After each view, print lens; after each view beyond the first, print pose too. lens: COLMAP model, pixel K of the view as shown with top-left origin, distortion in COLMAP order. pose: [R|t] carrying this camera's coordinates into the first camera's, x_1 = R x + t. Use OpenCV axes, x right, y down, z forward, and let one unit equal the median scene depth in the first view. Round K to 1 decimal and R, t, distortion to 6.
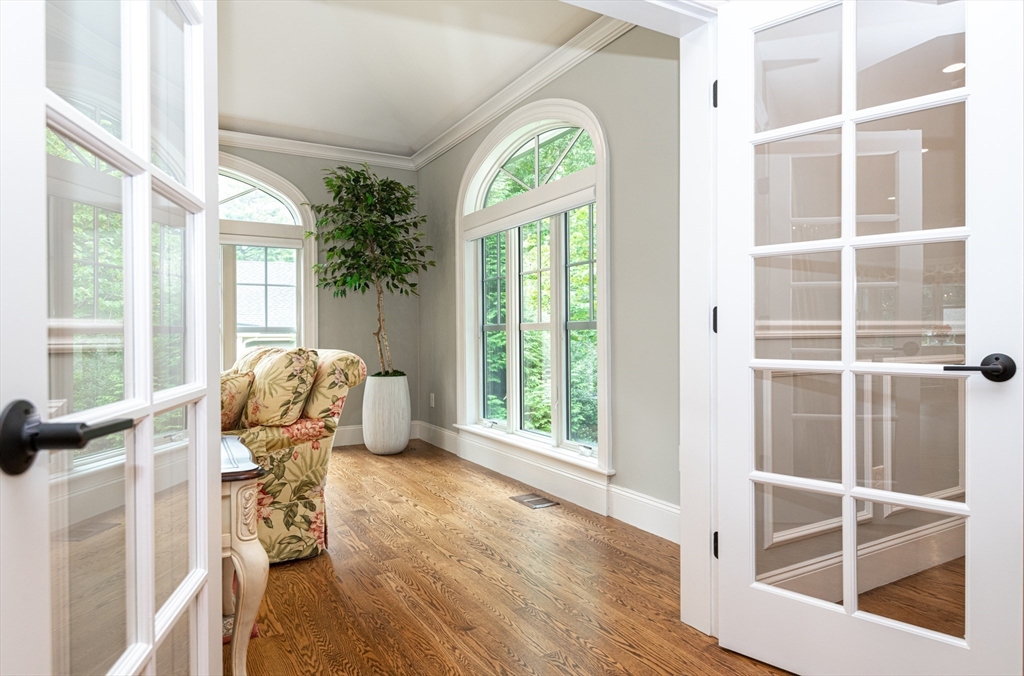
lens RADIAL K [[605.7, 0, 512.0], [0, 605.7, 338.0], [0, 0, 1]] dist [0.004869, 0.000503]
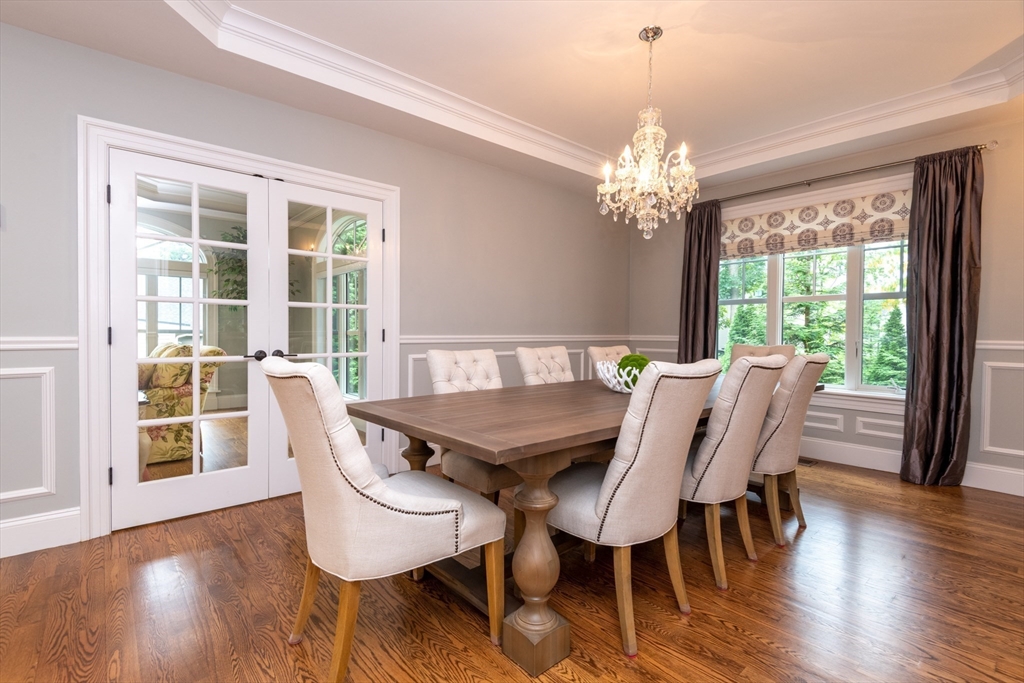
lens RADIAL K [[464.5, 0, 512.0], [0, 464.5, 341.5], [0, 0, 1]] dist [0.003312, -0.000652]
pose [[0.979984, 0.009705, 0.198841, 0.347716], [-0.011976, 0.999876, 0.010222, -0.022526], [-0.198717, -0.012398, 0.979978, -0.592716]]
